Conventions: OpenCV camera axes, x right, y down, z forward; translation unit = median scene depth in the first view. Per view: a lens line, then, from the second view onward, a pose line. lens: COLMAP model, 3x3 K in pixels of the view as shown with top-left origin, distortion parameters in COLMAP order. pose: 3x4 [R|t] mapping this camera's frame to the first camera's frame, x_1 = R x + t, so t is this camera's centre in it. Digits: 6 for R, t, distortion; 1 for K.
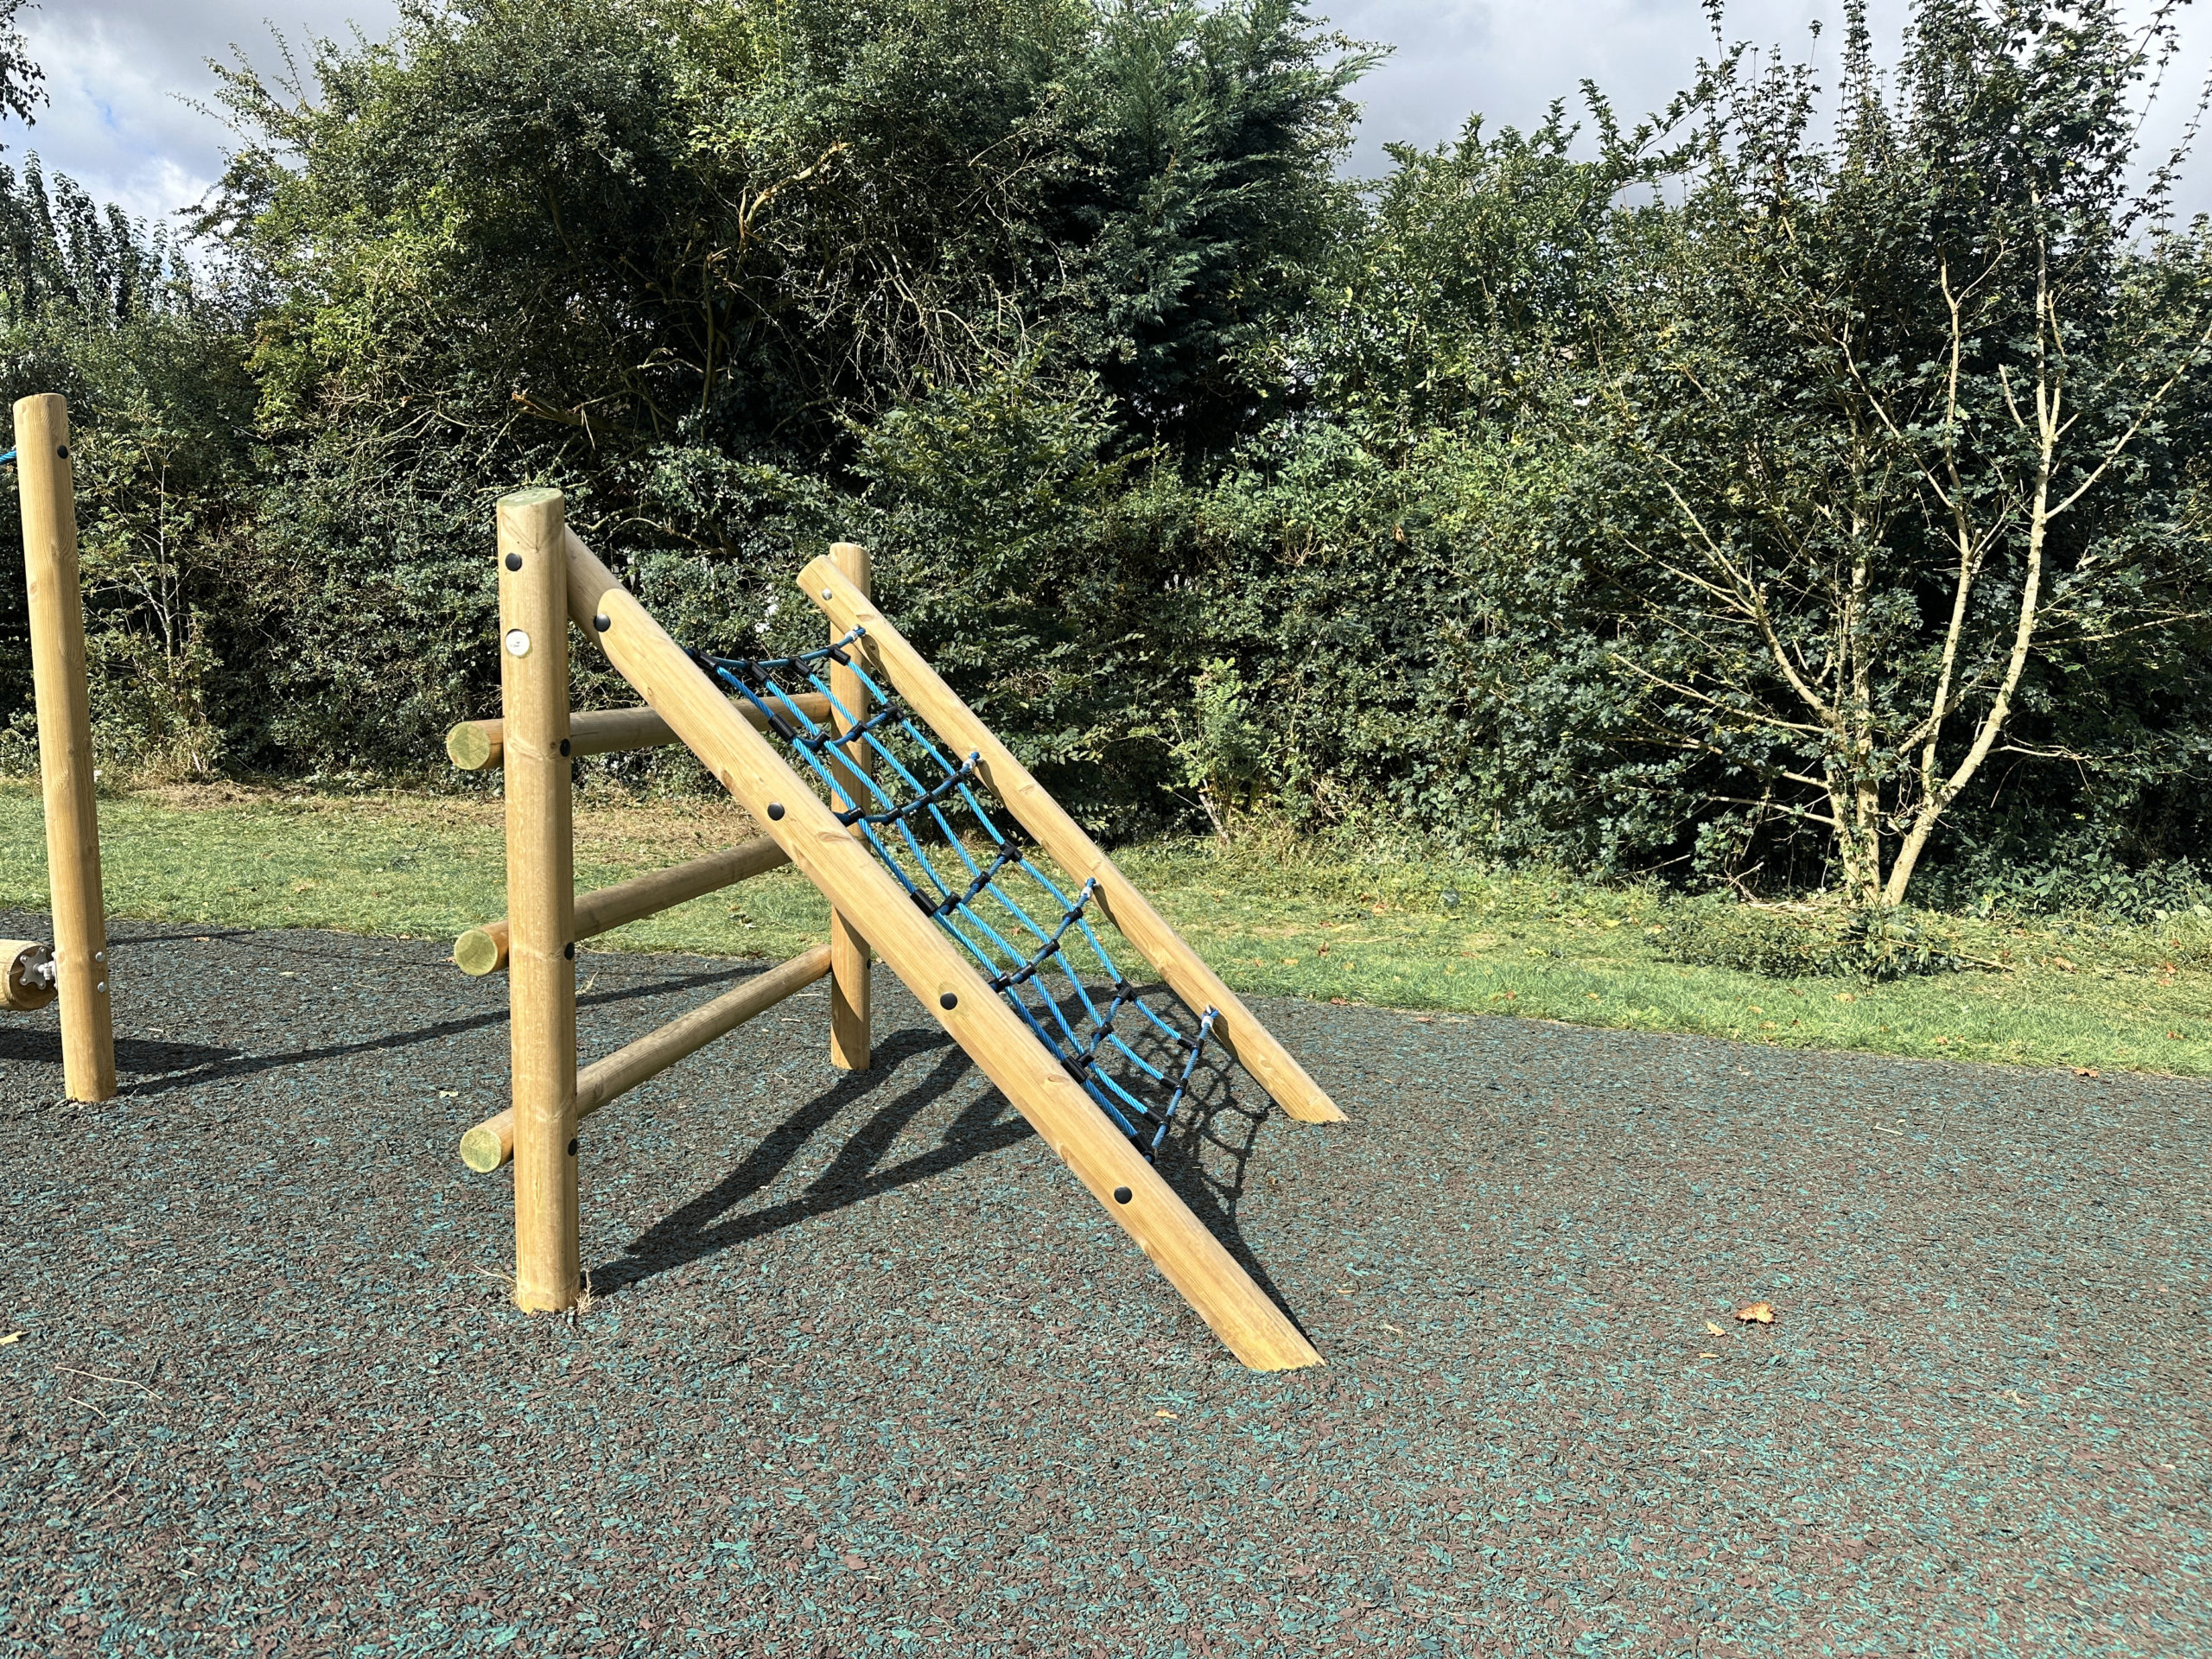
lens RADIAL K [[1569.7, 0, 1106.0], [0, 1569.7, 829.5], [0, 0, 1]] dist [0.006703, 0.001209]
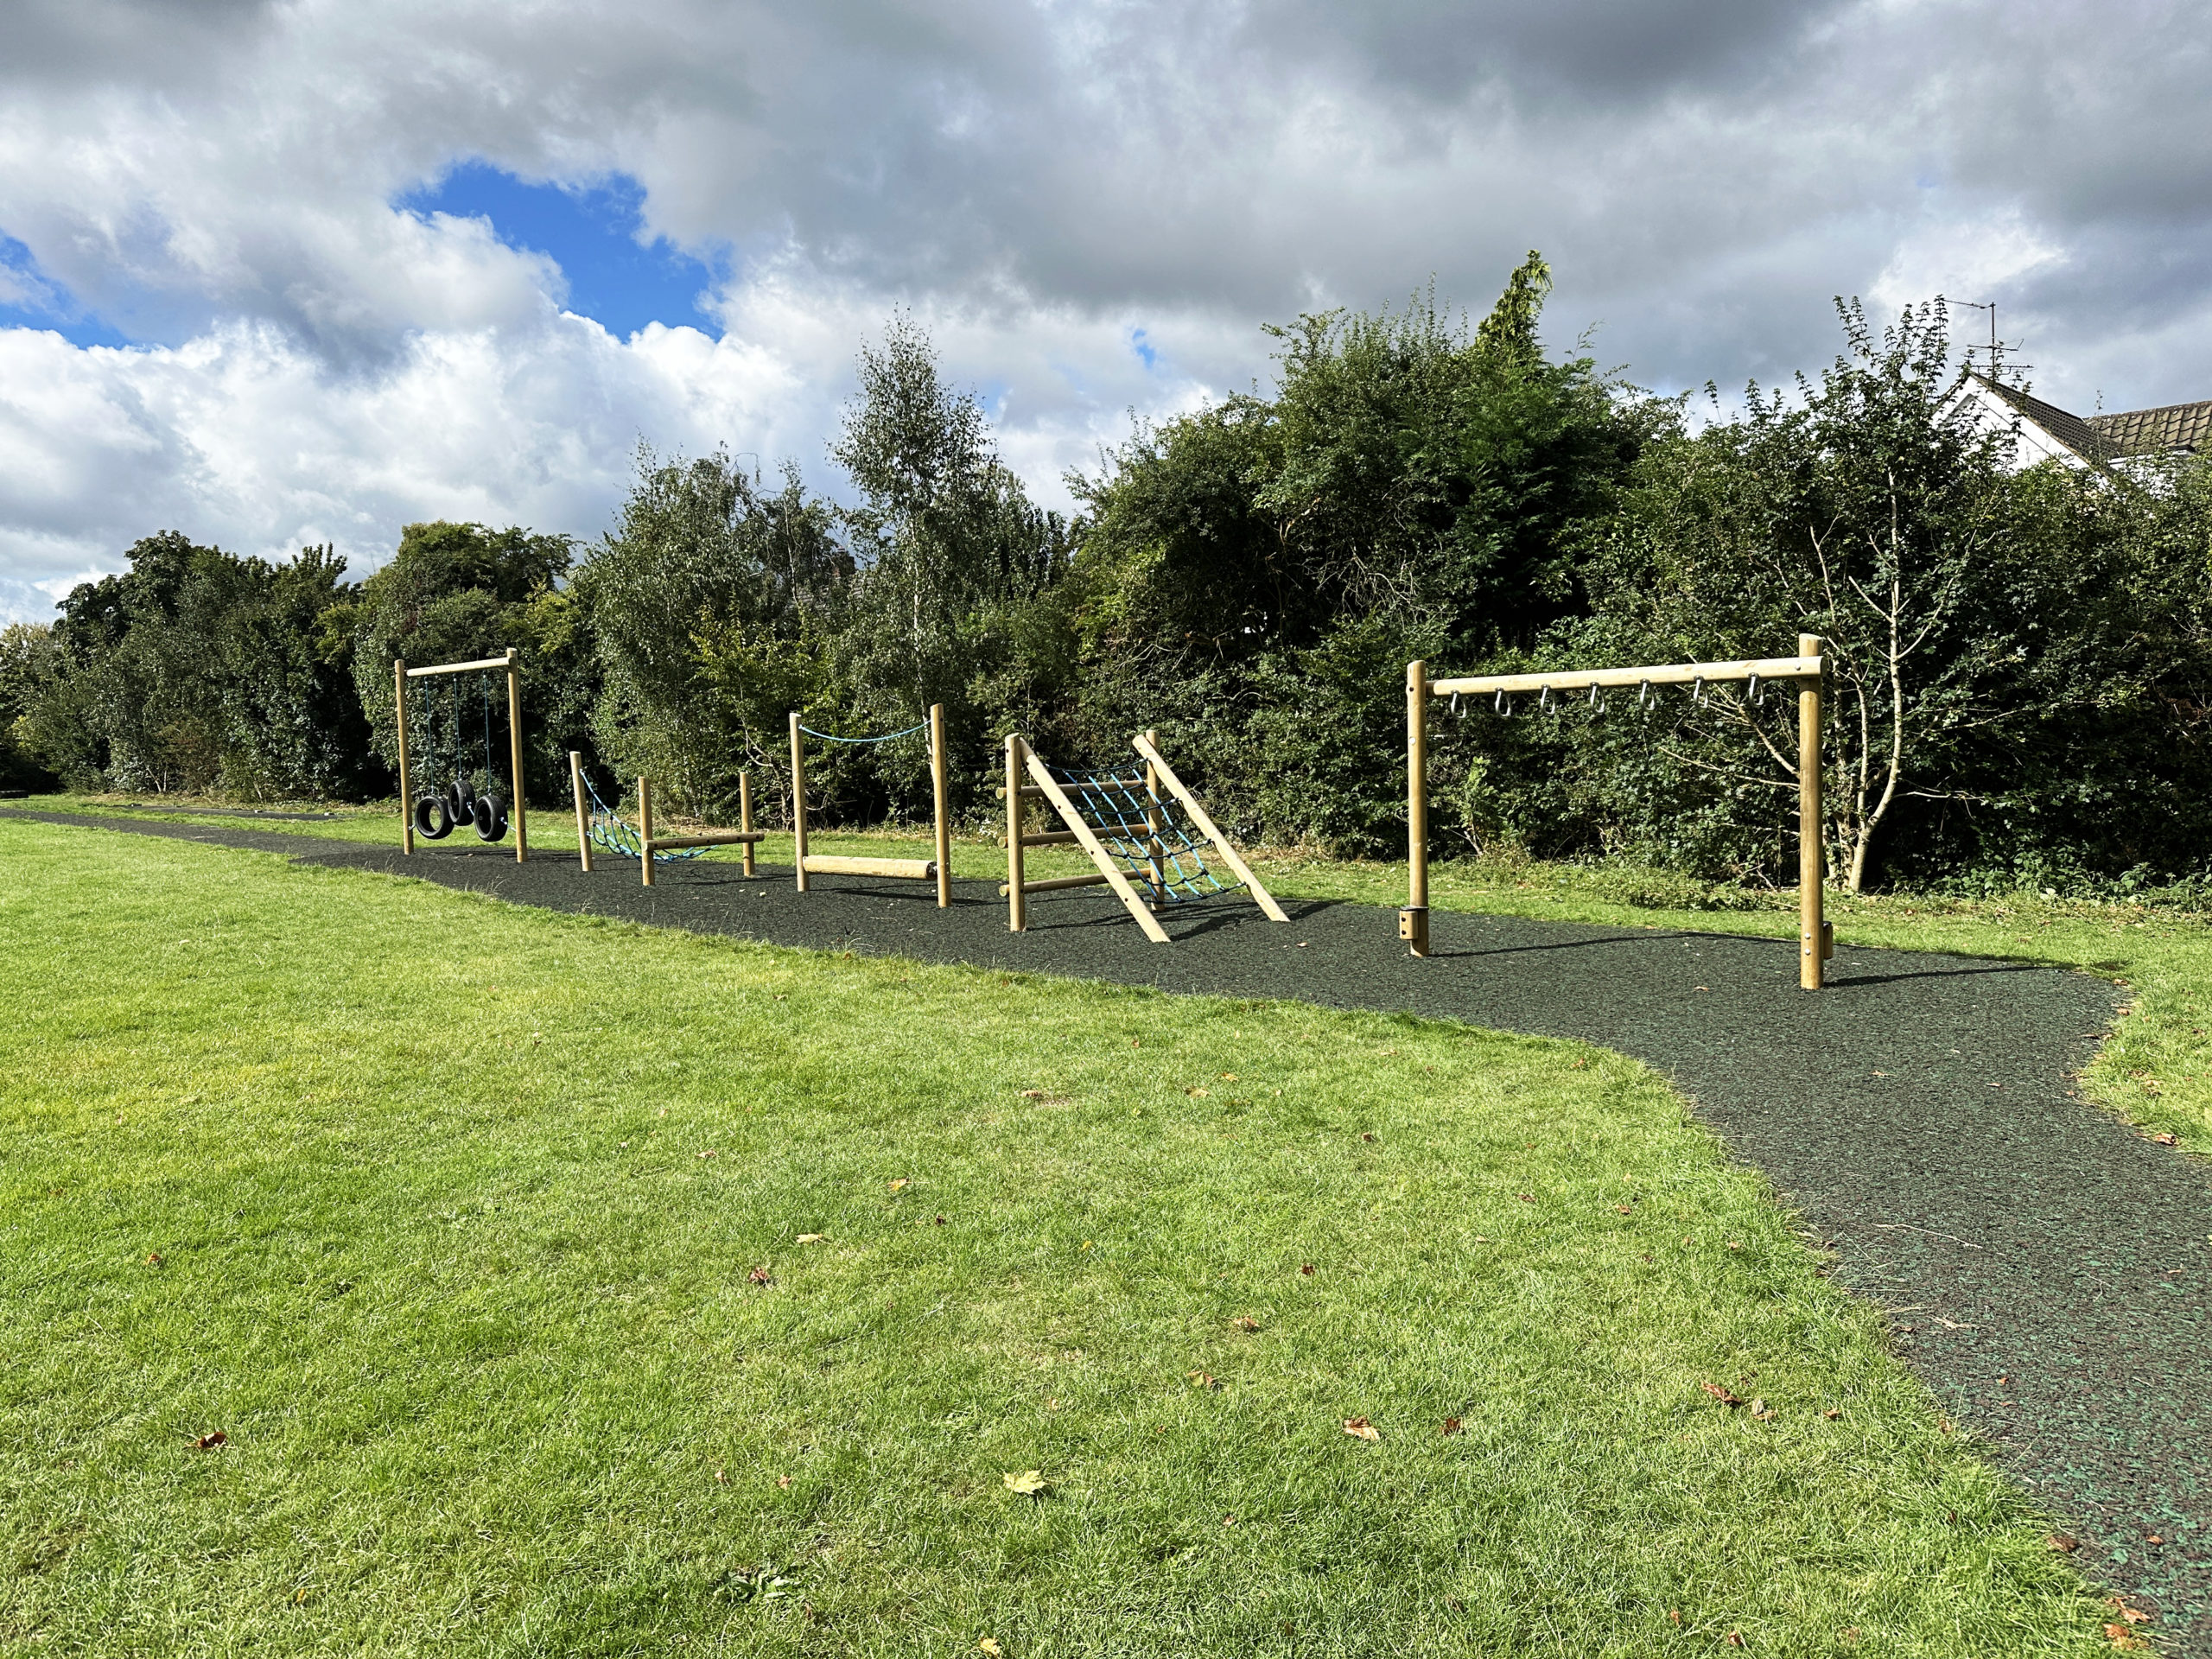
lens RADIAL K [[1569.7, 0, 1106.0], [0, 1569.7, 829.5], [0, 0, 1]] dist [0.006703, 0.001209]
pose [[0.844438, -0.017347, -0.535372, 0.602781], [-0.019300, 0.997841, -0.062774, 0.086483], [0.535306, 0.063341, 0.842280, -0.689531]]
